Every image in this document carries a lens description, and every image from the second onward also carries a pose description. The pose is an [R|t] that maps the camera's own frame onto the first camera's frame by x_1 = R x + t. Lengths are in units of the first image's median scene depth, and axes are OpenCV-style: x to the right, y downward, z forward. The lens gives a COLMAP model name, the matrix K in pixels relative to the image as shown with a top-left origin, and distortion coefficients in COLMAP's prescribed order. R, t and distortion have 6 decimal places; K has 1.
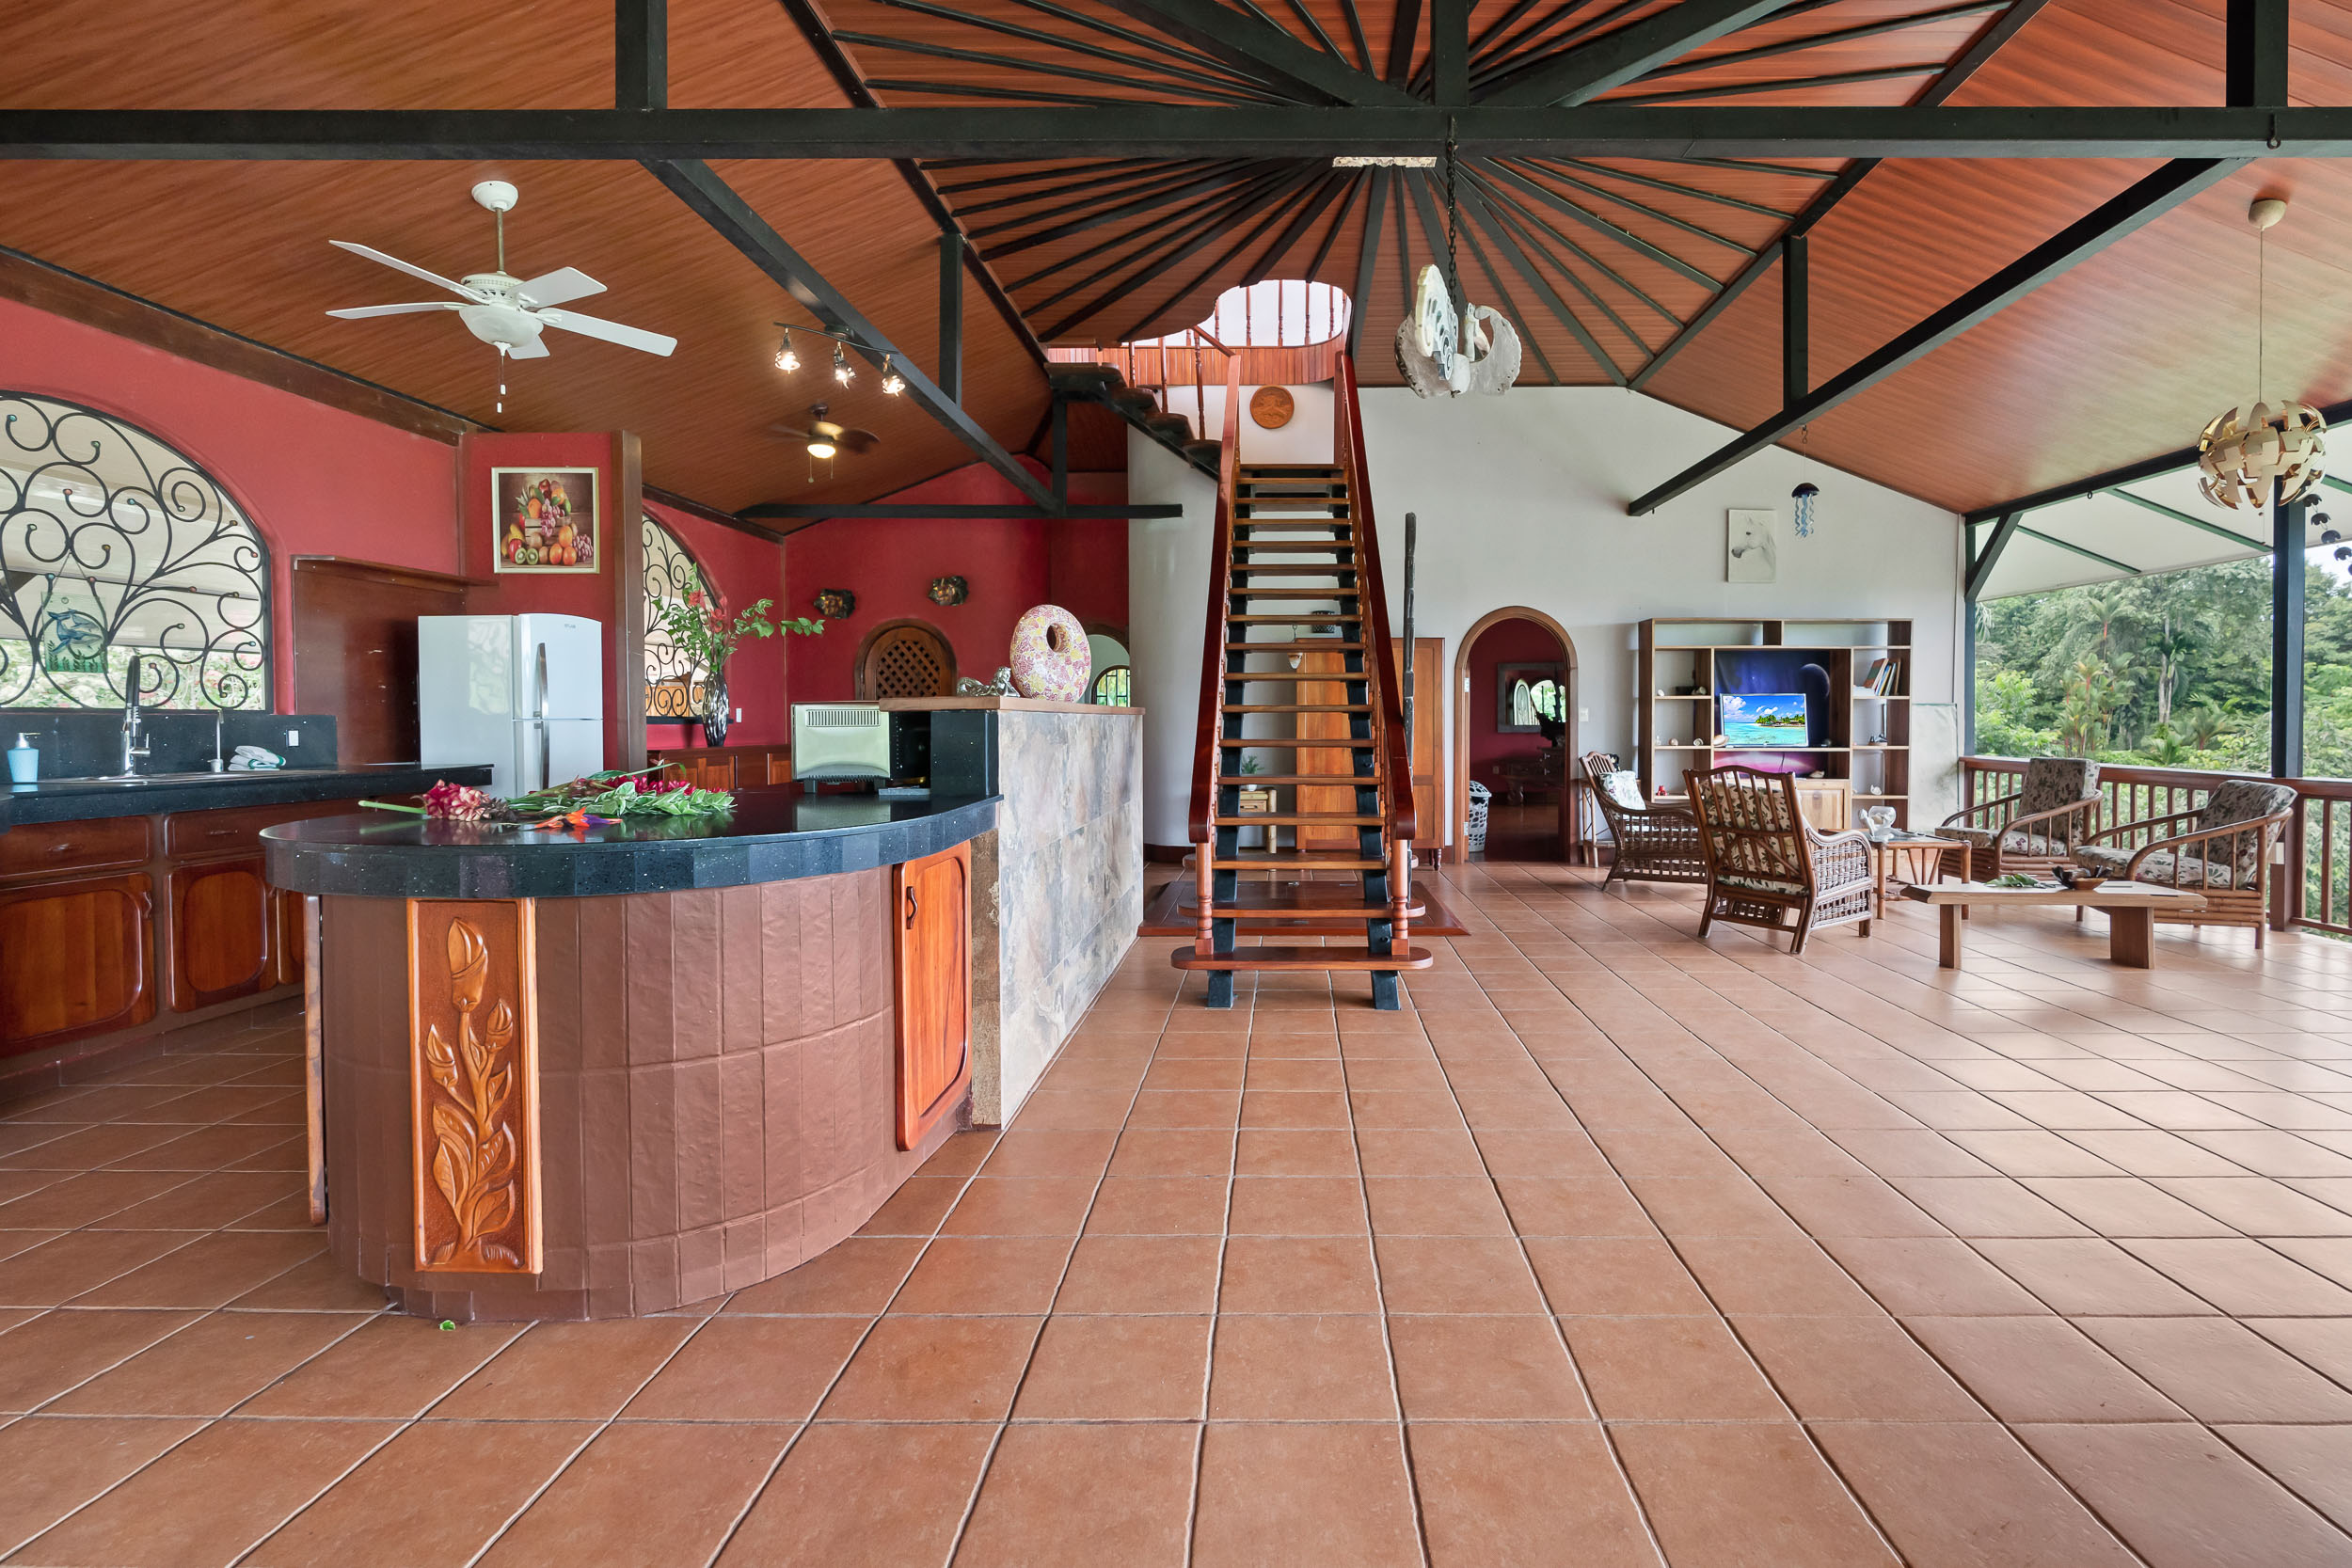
lens RADIAL K [[1084.4, 0, 1247.2], [0, 1084.4, 740.8], [0, 0, 1]] dist [0.004575, -0.000803]
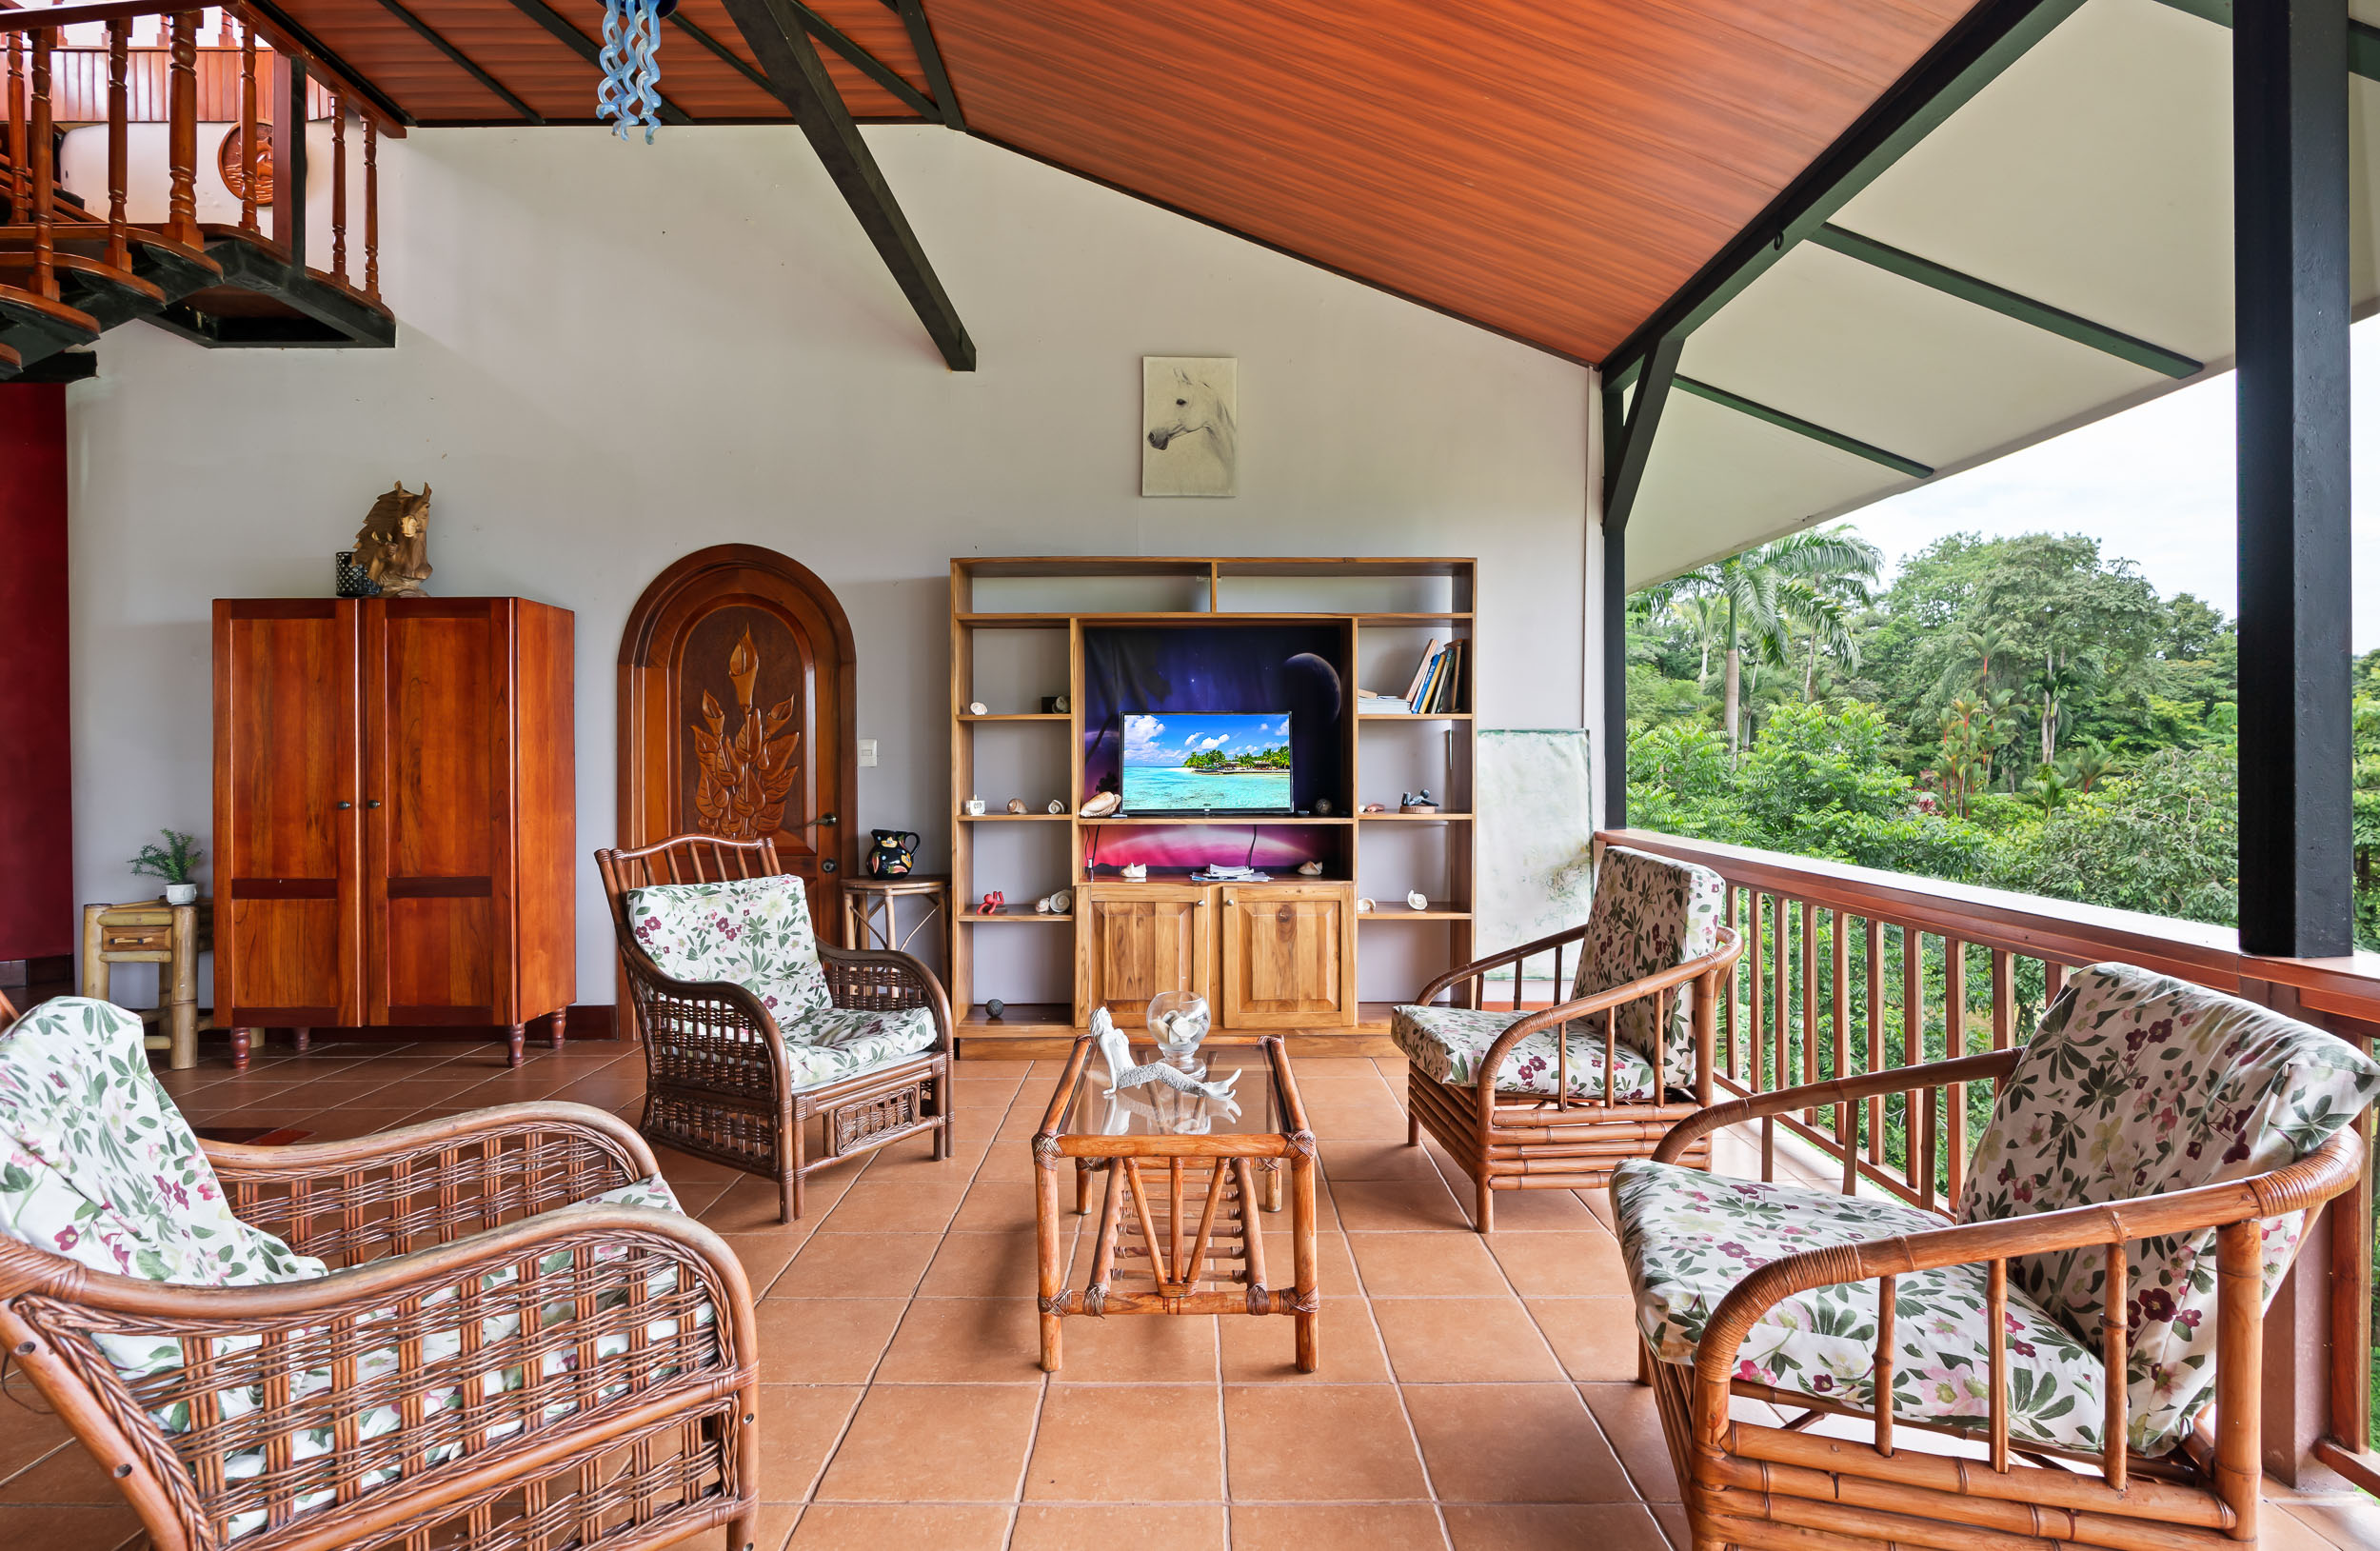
lens RADIAL K [[1041.6, 0, 1179.3], [0, 1041.6, 777.2], [0, 0, 1]] dist [-0.000936, 0.000636]
pose [[0.999993, -0.003643, 0.001220, 0.457335], [0.003651, 0.999973, -0.006388, -0.008973], [-0.001197, 0.006393, 0.999979, 0.503155]]
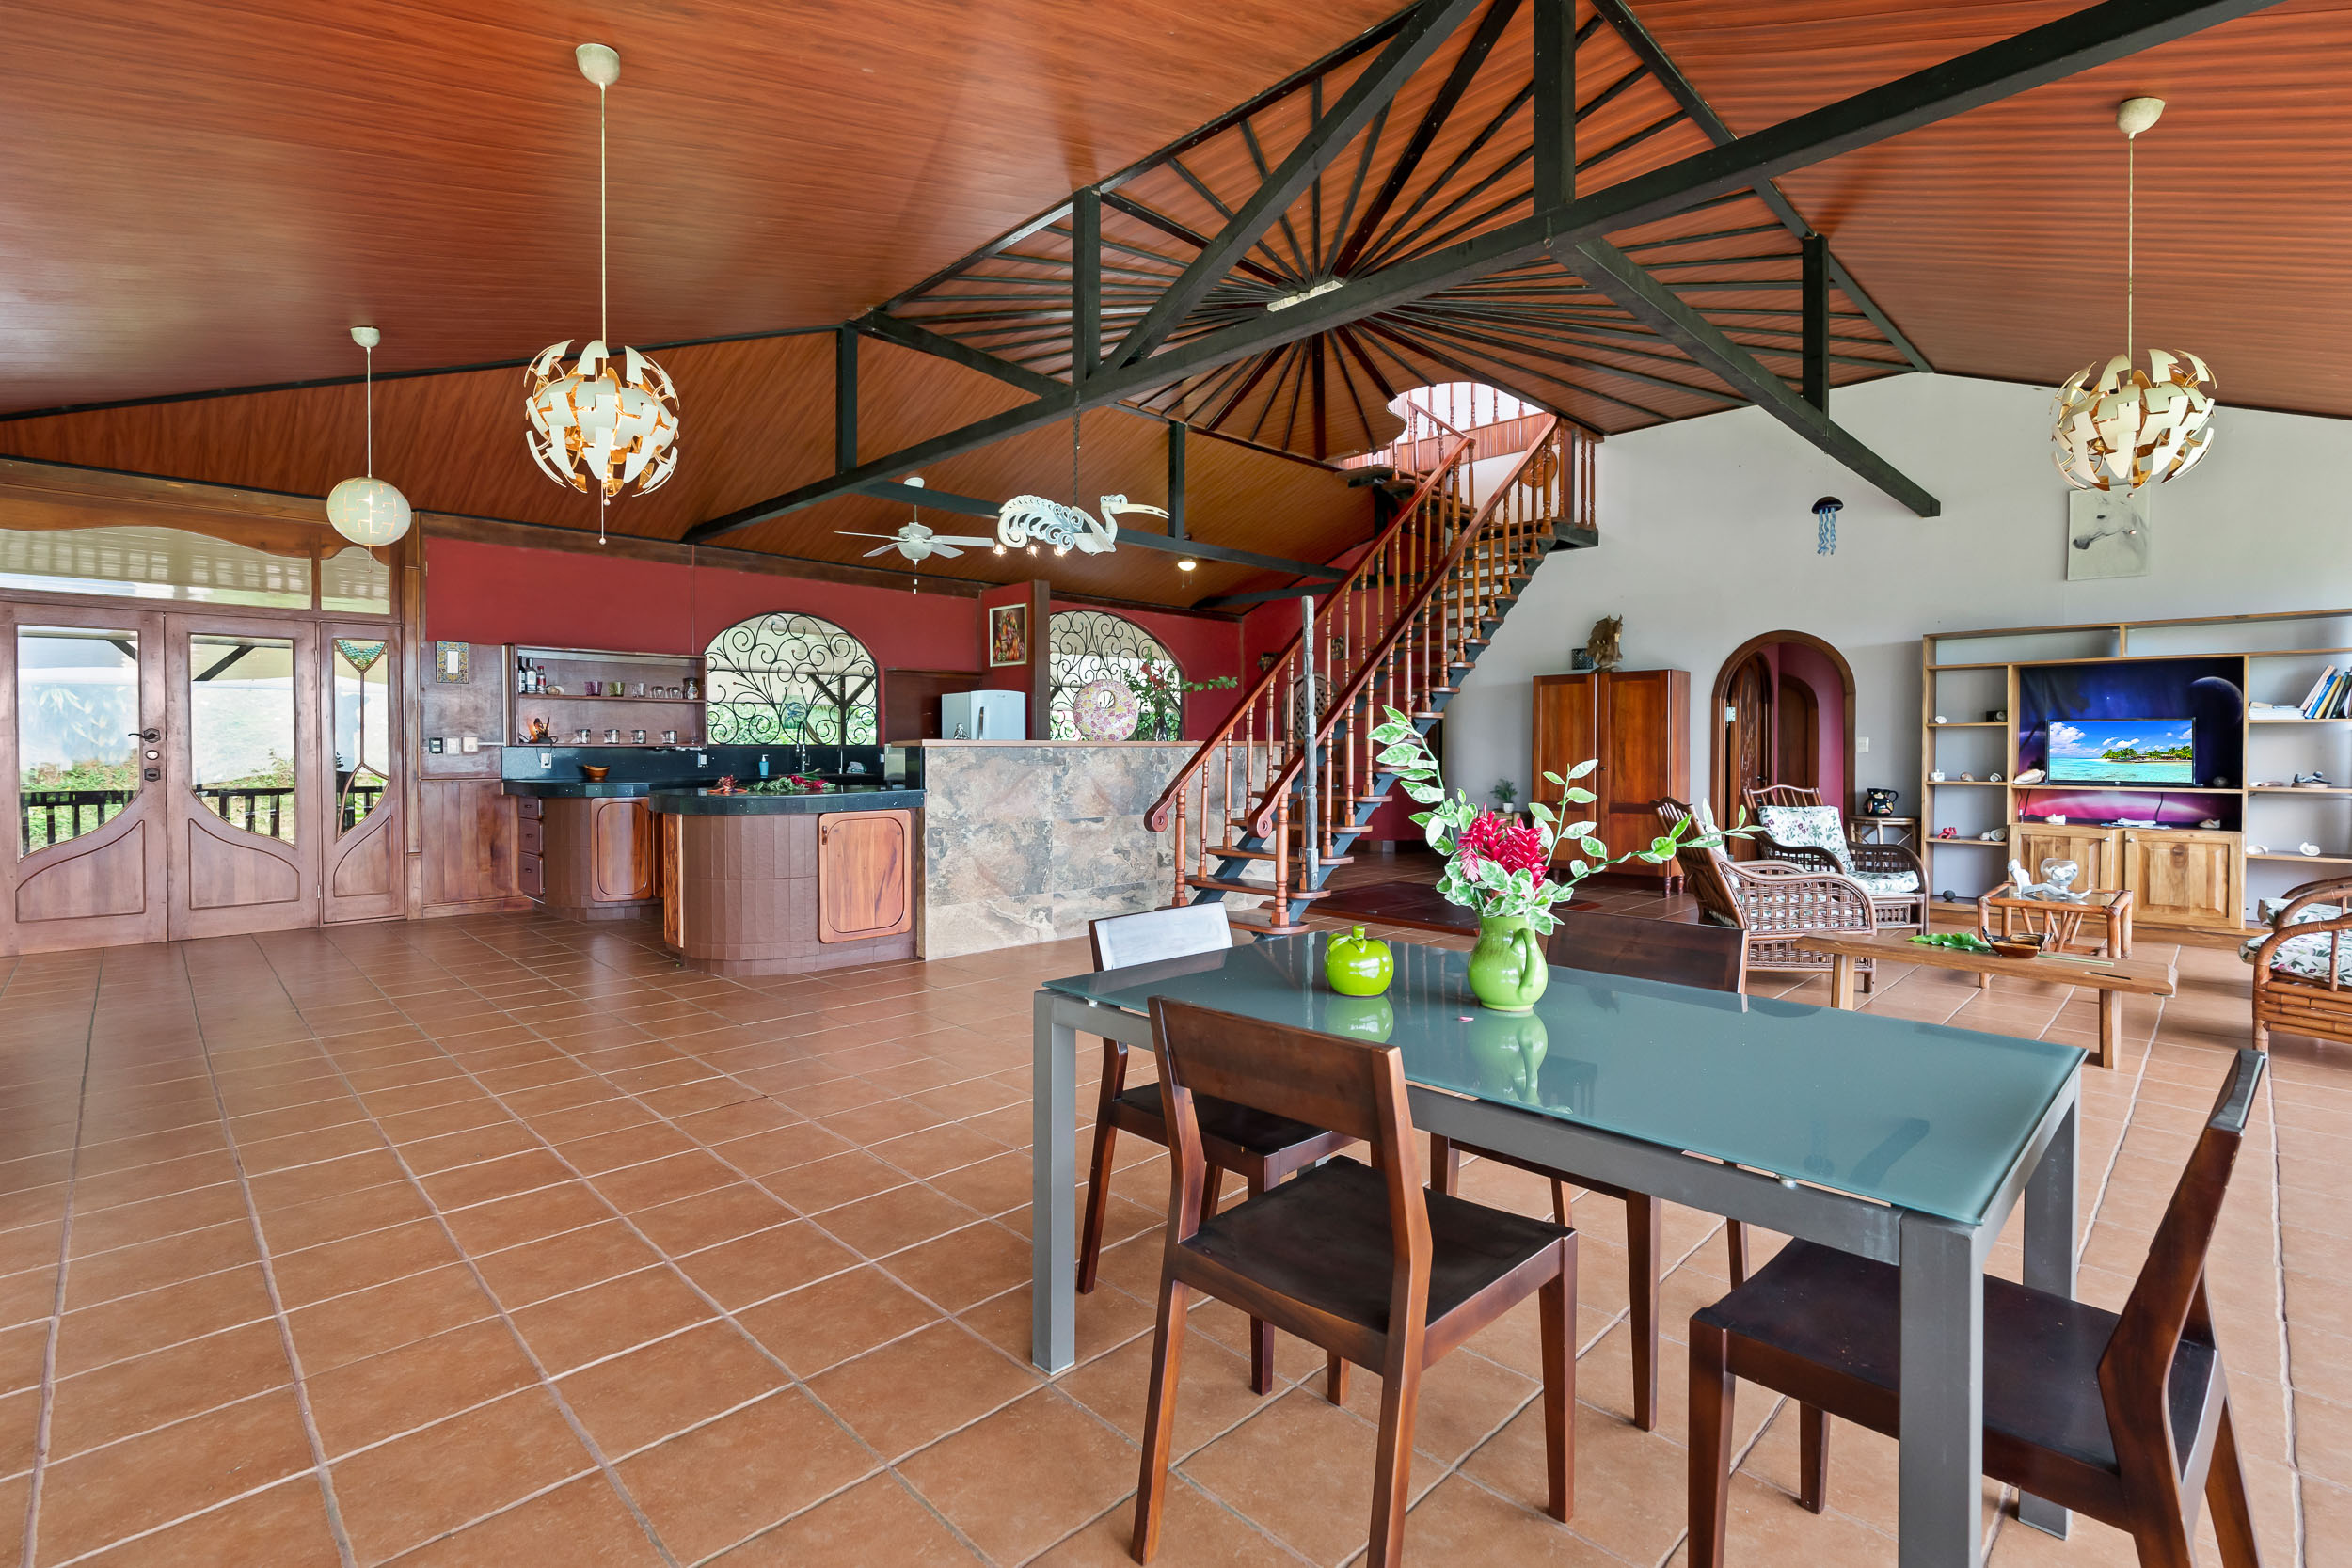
lens RADIAL K [[1084.4, 0, 1194.4], [0, 1084.4, 760.0], [0, 0, 1]] dist [0.004575, -0.000803]
pose [[0.721949, 0.007341, -0.691908, 0.532220], [-0.013564, 0.999902, -0.003544, -0.001037], [0.691814, 0.011944, 0.721977, -0.030612]]
